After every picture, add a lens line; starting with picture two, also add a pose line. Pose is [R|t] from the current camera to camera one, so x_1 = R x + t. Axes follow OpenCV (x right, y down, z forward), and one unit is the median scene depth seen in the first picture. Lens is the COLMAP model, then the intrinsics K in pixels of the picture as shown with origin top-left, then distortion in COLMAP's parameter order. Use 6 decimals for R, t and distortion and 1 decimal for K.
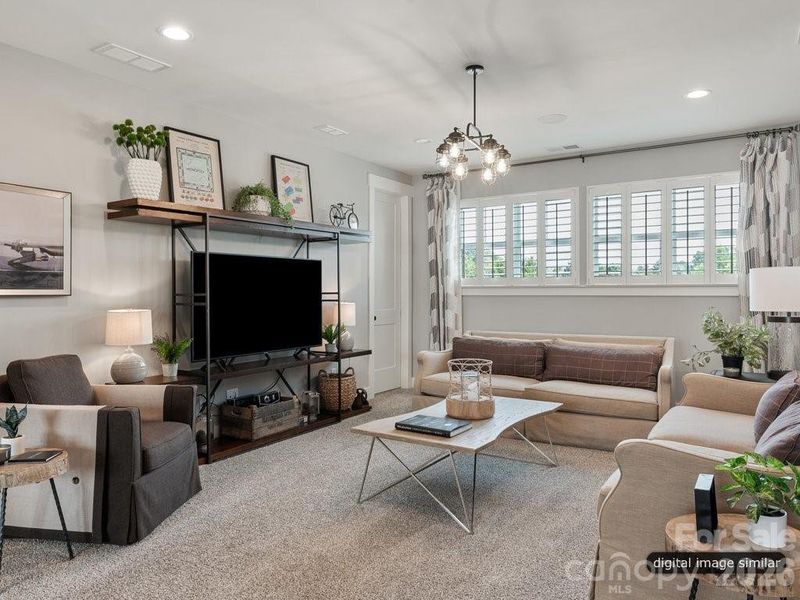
lens RADIAL K [[566.8, 0, 400.1], [0, 566.8, 298.8], [0, 0, 1]] dist [0.004582, 0.001181]
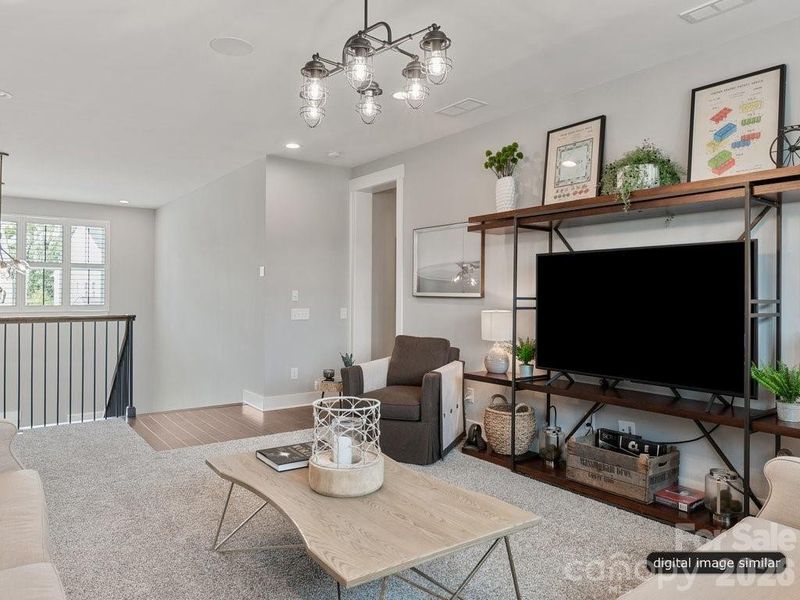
lens RADIAL K [[566.8, 0, 400.3], [0, 566.8, 296.3], [0, 0, 1]] dist [0.004582, 0.001181]
pose [[-0.362741, 0.001633, -0.931889, 0.571124], [-0.022849, 0.999682, 0.010646, -0.014742], [0.931610, 0.025154, -0.362588, 1.035988]]
